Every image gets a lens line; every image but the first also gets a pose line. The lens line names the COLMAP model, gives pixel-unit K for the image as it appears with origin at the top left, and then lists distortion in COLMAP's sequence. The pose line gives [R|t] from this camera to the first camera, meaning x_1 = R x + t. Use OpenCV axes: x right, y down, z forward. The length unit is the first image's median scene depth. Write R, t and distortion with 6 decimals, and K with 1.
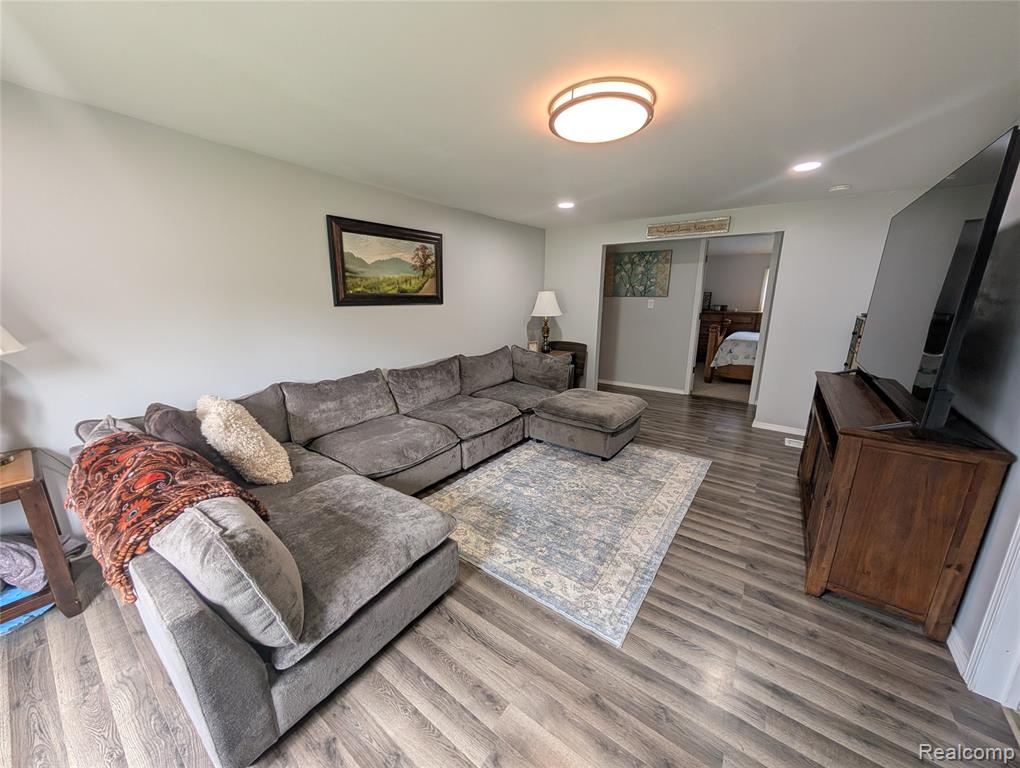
lens RADIAL K [[370.4, 0, 510.2], [0, 370.4, 384.9], [0, 0, 1]] dist [0.002266, 0.000012]
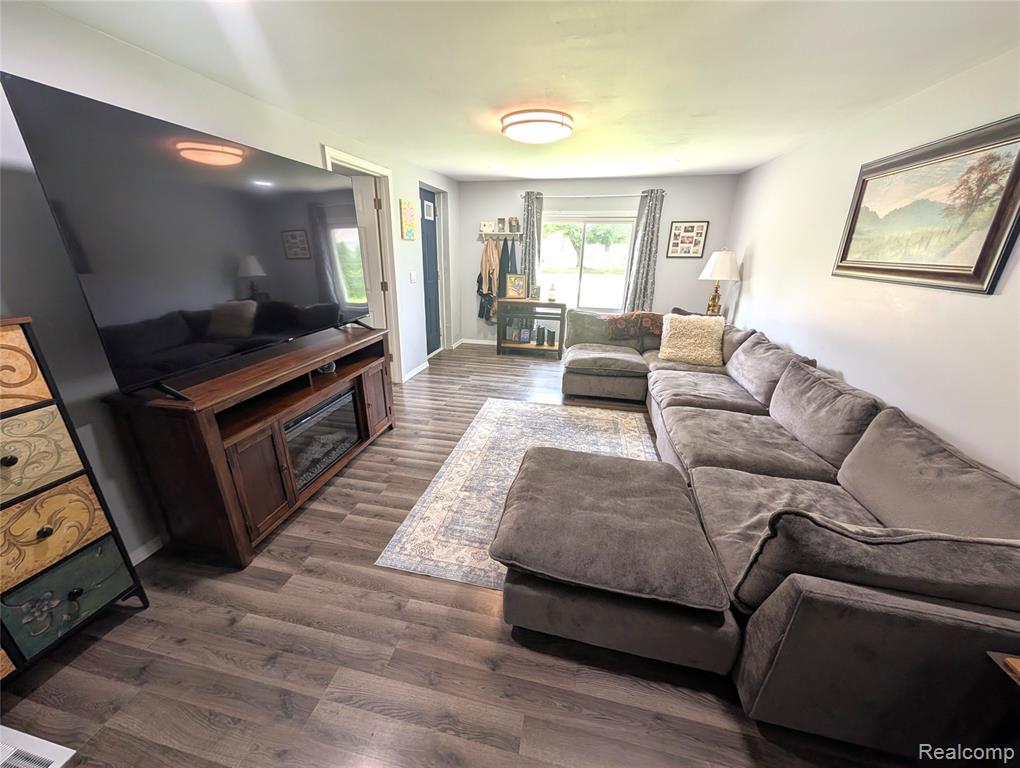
lens RADIAL K [[370.4, 0, 505.7], [0, 370.4, 382.3], [0, 0, 1]] dist [0.002266, 0.000012]
pose [[-0.911070, 0.127183, -0.392142, 0.553008], [-0.113831, 0.836631, 0.535809, -0.351691], [0.396224, 0.532797, -0.747753, 1.366035]]
